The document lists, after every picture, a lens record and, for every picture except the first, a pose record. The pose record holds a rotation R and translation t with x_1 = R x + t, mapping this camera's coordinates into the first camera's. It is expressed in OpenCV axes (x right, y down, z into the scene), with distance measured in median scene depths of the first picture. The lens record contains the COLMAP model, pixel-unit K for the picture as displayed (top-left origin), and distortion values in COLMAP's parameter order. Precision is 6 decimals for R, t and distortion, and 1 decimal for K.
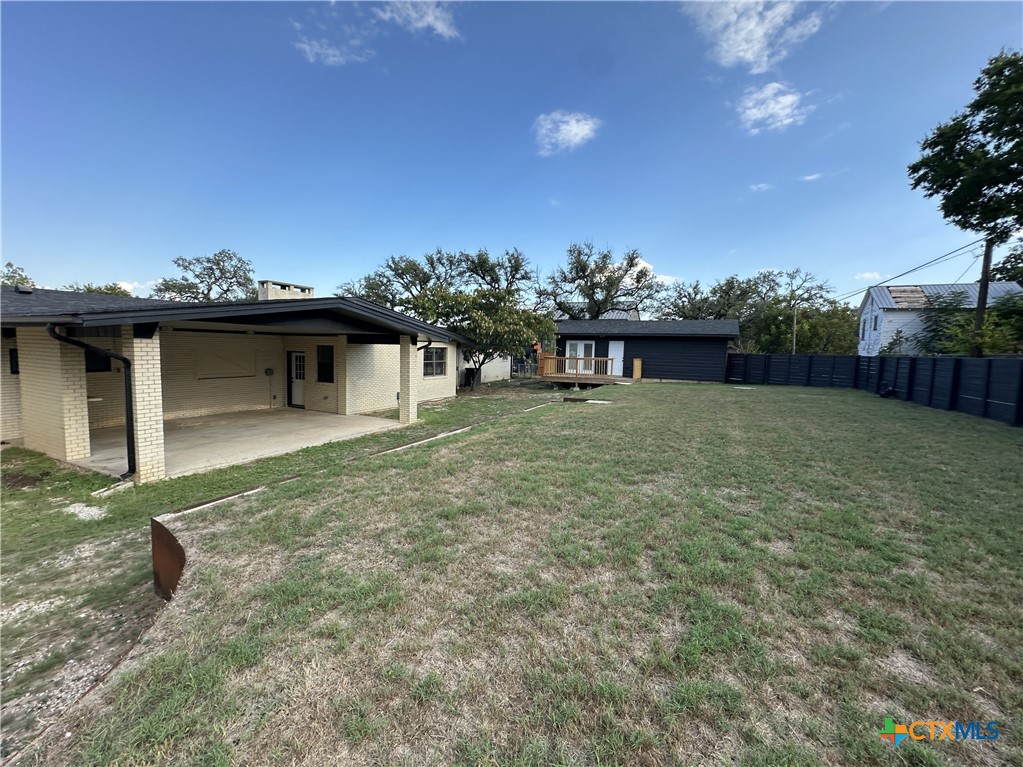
lens RADIAL K [[420.3, 0, 522.3], [0, 420.3, 383.7], [0, 0, 1]] dist [0.000618, 0.000074]
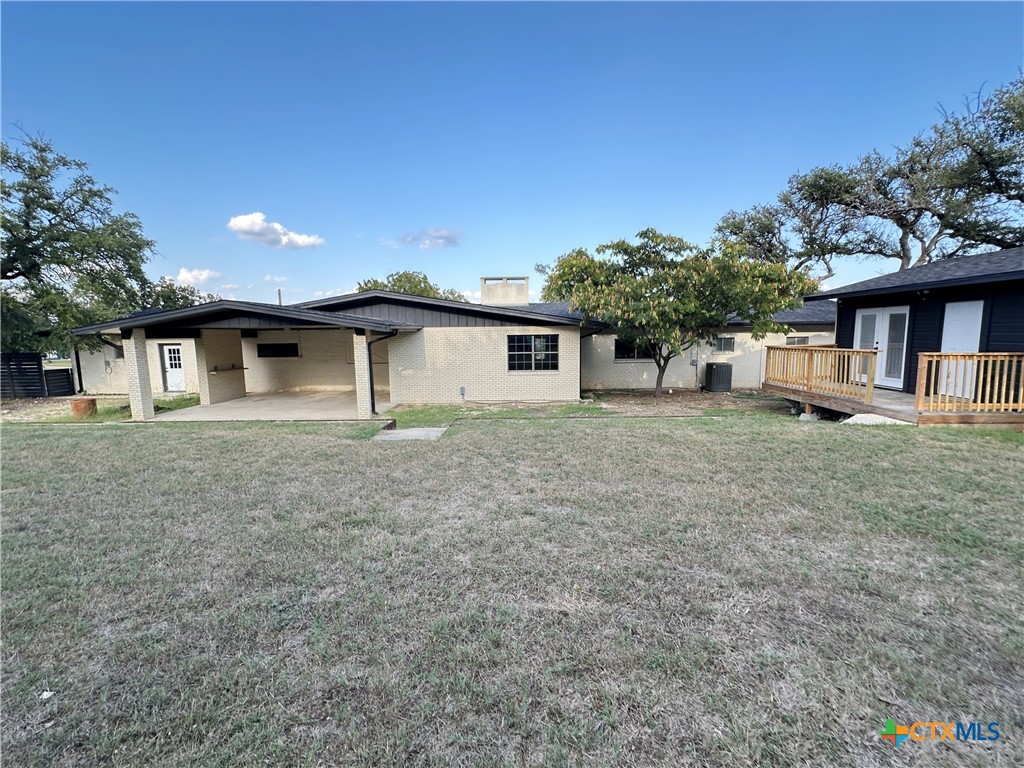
lens RADIAL K [[410.2, 0, 512.0], [0, 410.2, 384.0], [0, 0, 1]] dist [0.000034, -0.000128]
pose [[0.418897, 0.085617, -0.903988, 0.459328], [-0.052715, 0.996159, 0.069919, -0.044112], [0.906502, 0.018365, 0.421802, 0.614537]]
